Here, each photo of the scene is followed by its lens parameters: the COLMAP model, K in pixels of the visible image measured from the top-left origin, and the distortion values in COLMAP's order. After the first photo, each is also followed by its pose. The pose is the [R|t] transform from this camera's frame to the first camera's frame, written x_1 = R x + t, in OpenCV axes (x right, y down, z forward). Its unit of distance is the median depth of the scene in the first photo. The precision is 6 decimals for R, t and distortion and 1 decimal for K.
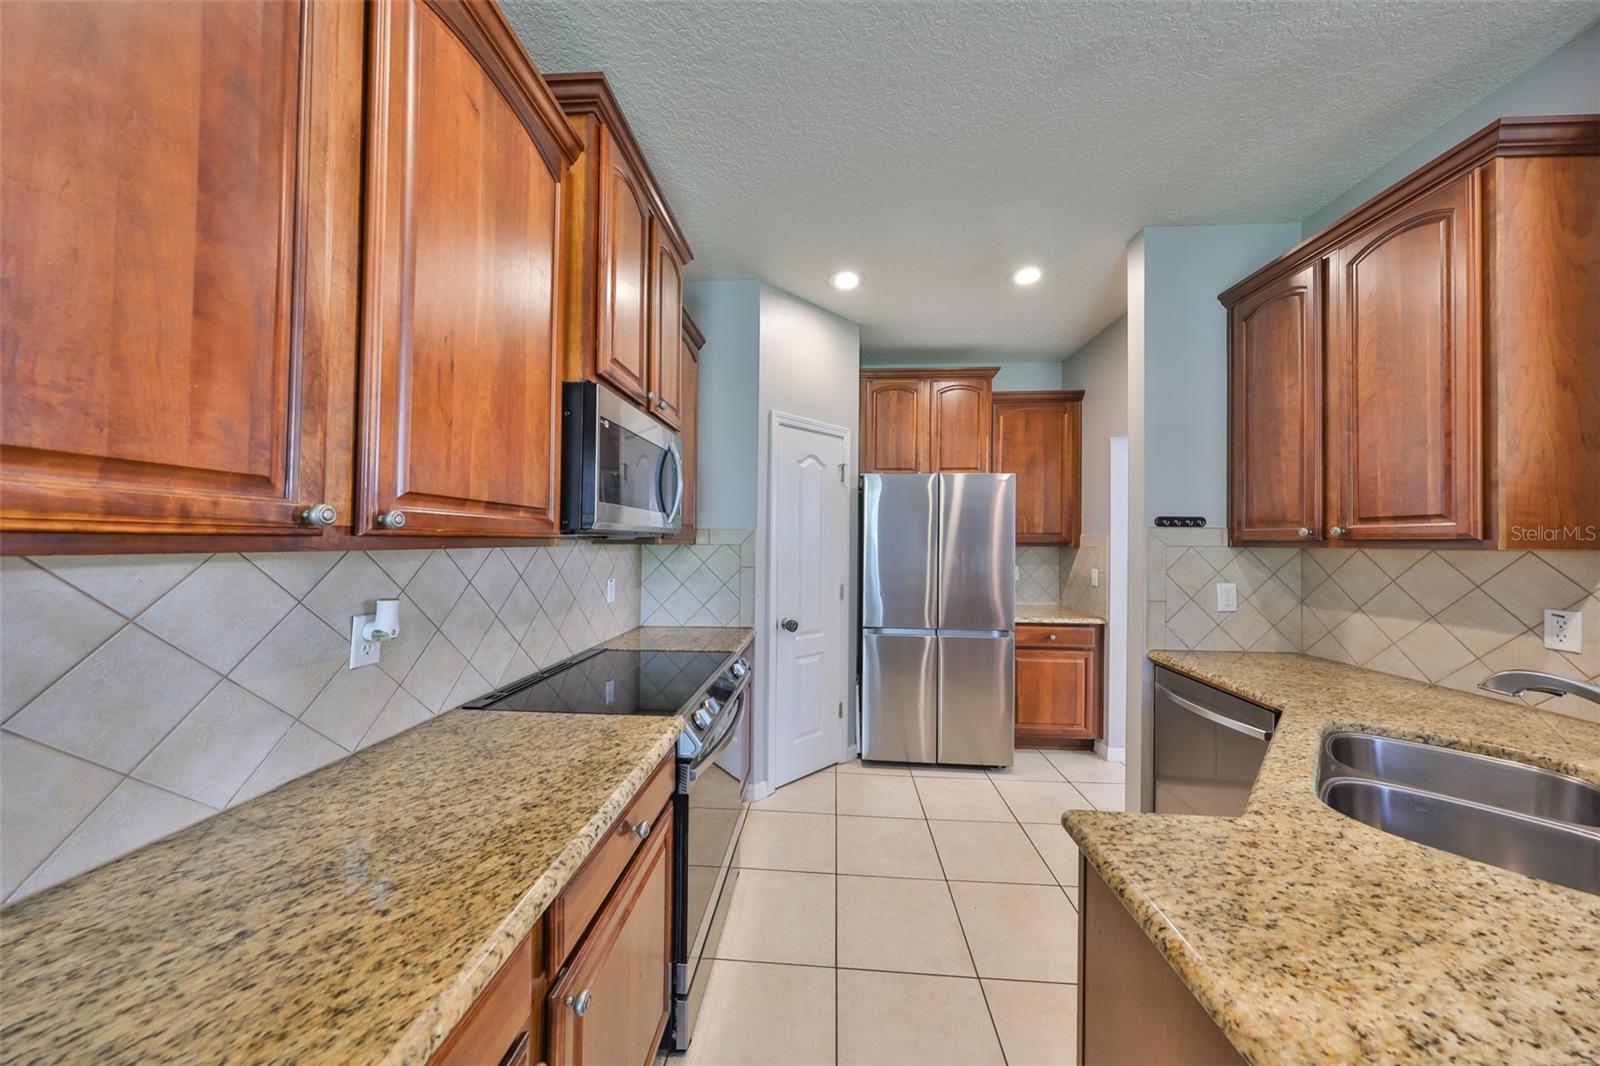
lens RADIAL K [[486.9, 0, 790.2], [0, 486.9, 535.7], [0, 0, 1]] dist [0.000053, -0.000010]
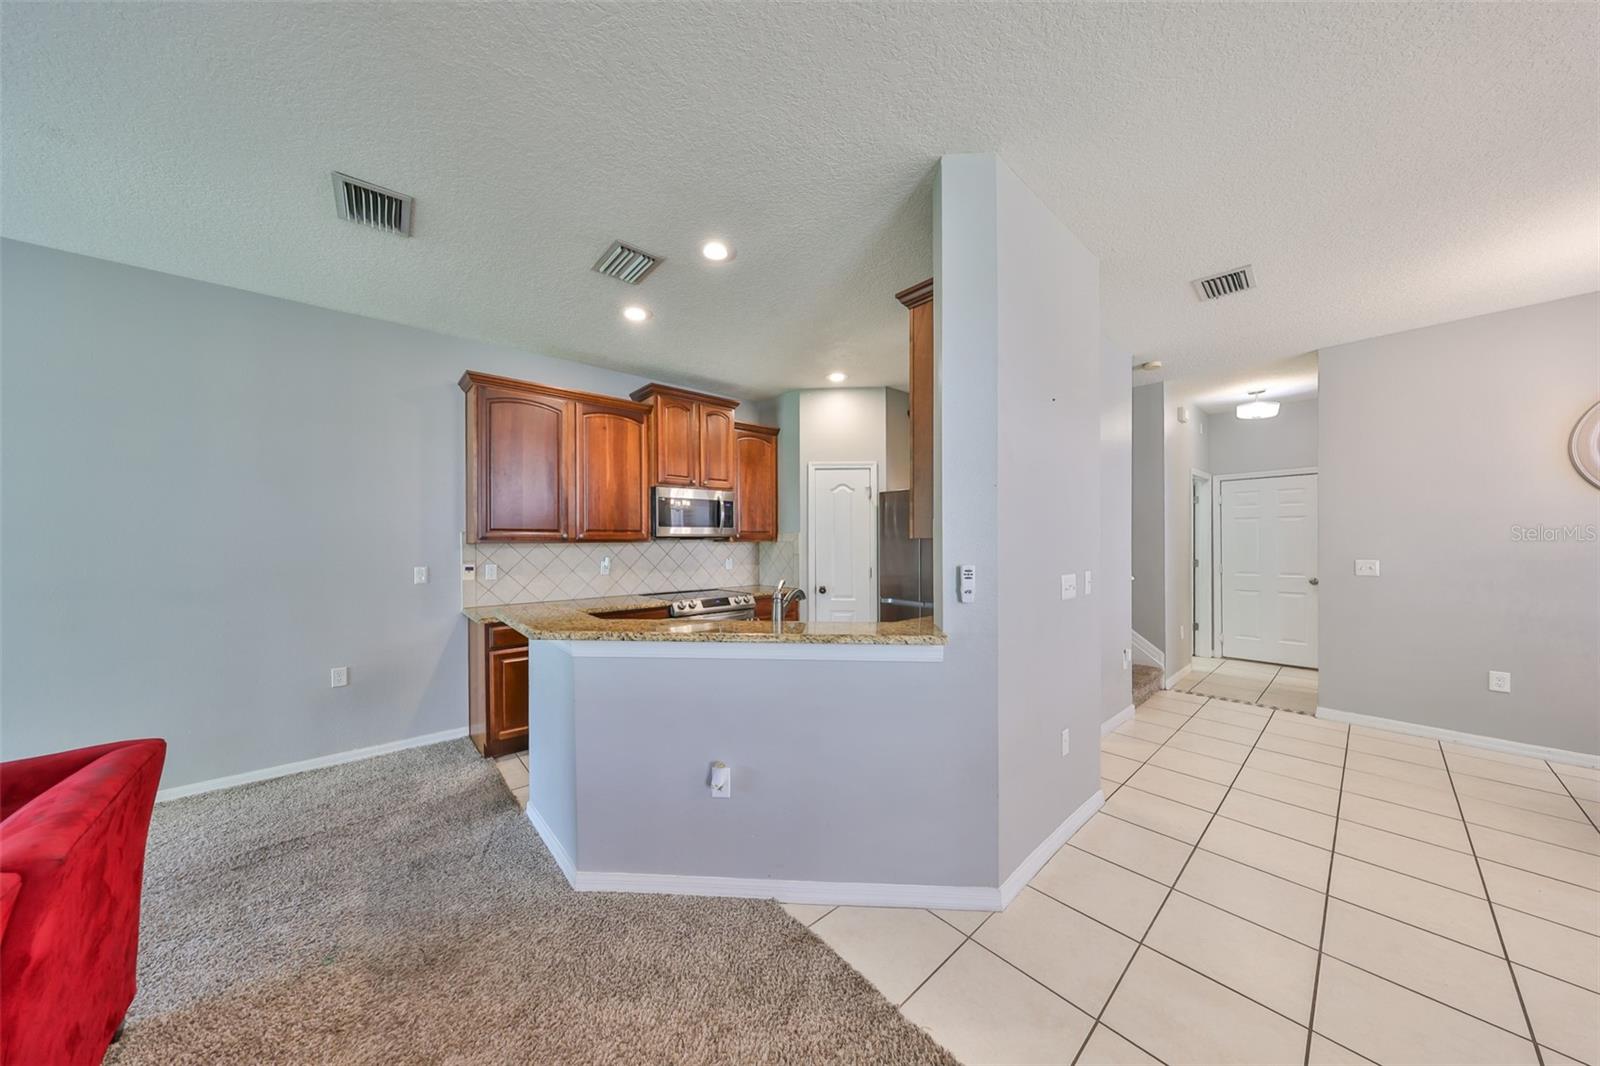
lens RADIAL K [[485.6, 0, 795.4], [0, 485.6, 543.5], [0, 0, 1]] dist [0.000406, 0.000053]
pose [[0.711949, -0.008006, -0.702186, 1.200855], [0.018992, 0.999789, 0.007857, 0.012241], [0.701974, -0.018930, 0.711951, -0.266745]]
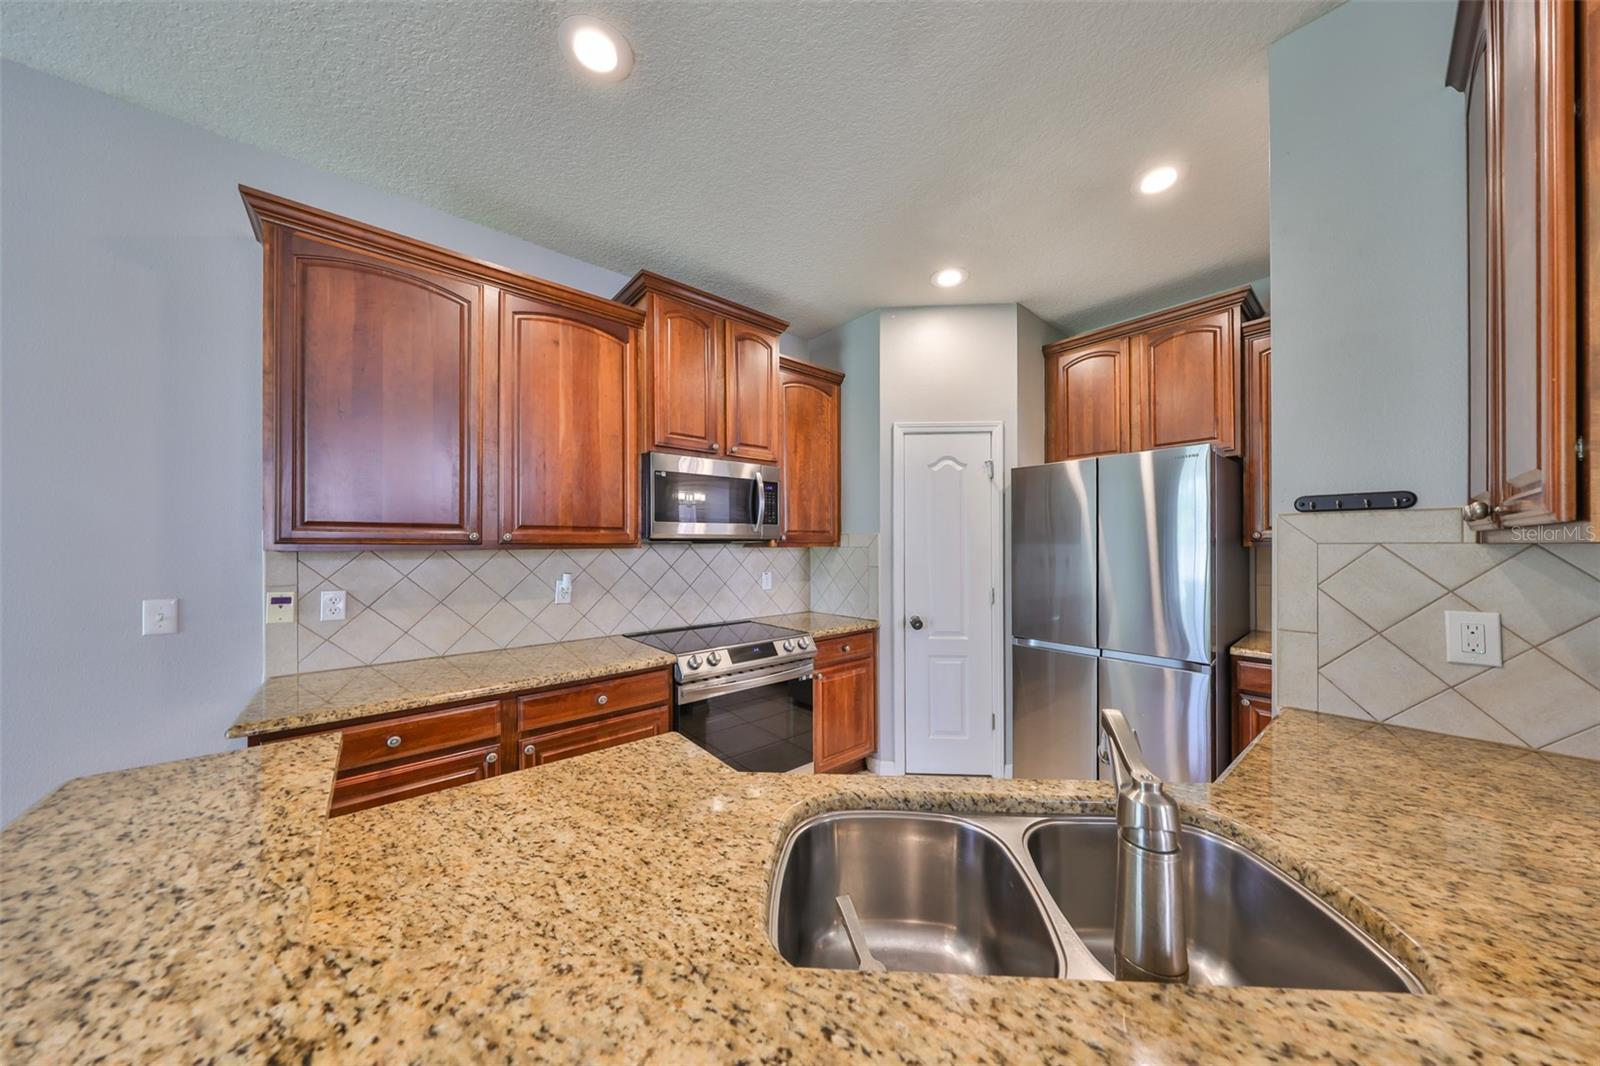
lens RADIAL K [[486.9, 0, 808.3], [0, 486.9, 543.7], [0, 0, 1]] dist [0.000053, -0.000010]
pose [[0.713544, -0.012983, -0.700490, 0.625483], [0.018129, 0.999836, -0.000065, 0.008805], [0.700375, -0.012652, 0.713663, 0.092621]]
